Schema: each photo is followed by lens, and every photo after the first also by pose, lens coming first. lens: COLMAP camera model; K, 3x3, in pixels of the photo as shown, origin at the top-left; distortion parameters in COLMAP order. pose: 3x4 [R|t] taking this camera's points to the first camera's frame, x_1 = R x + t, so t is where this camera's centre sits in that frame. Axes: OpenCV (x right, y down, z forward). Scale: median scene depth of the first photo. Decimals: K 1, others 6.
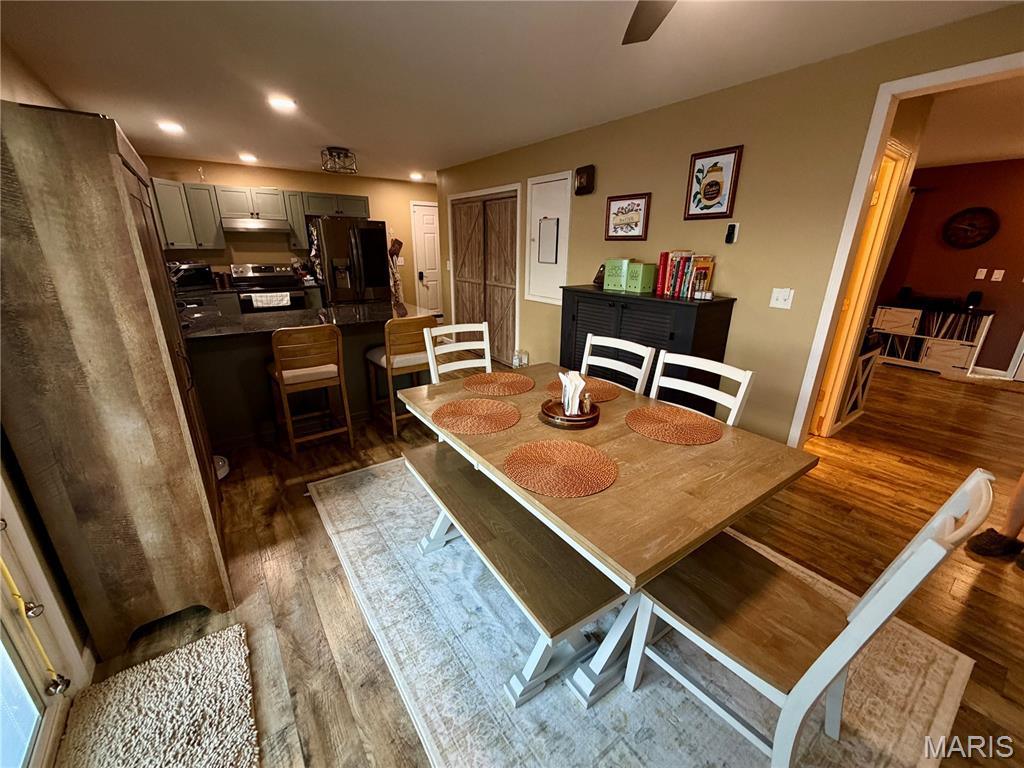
lens RADIAL K [[406.9, 0, 512.0], [0, 406.9, 384.0], [0, 0, 1]] dist [-0.001255, 0.000209]
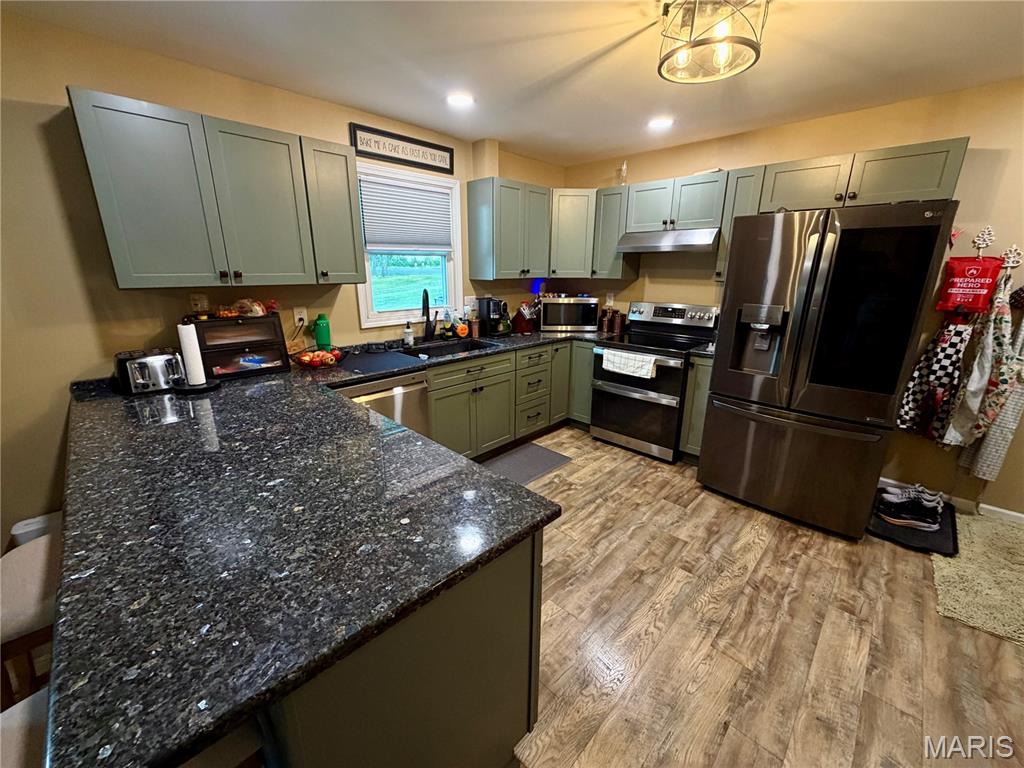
lens RADIAL K [[406.9, 0, 512.0], [0, 406.9, 384.0], [0, 0, 1]] dist [-0.001255, 0.000209]
pose [[0.164319, 0.262839, -0.950744, -0.043642], [-0.321286, 0.925547, 0.200345, -0.247595], [0.932617, 0.272540, 0.236531, 0.718605]]
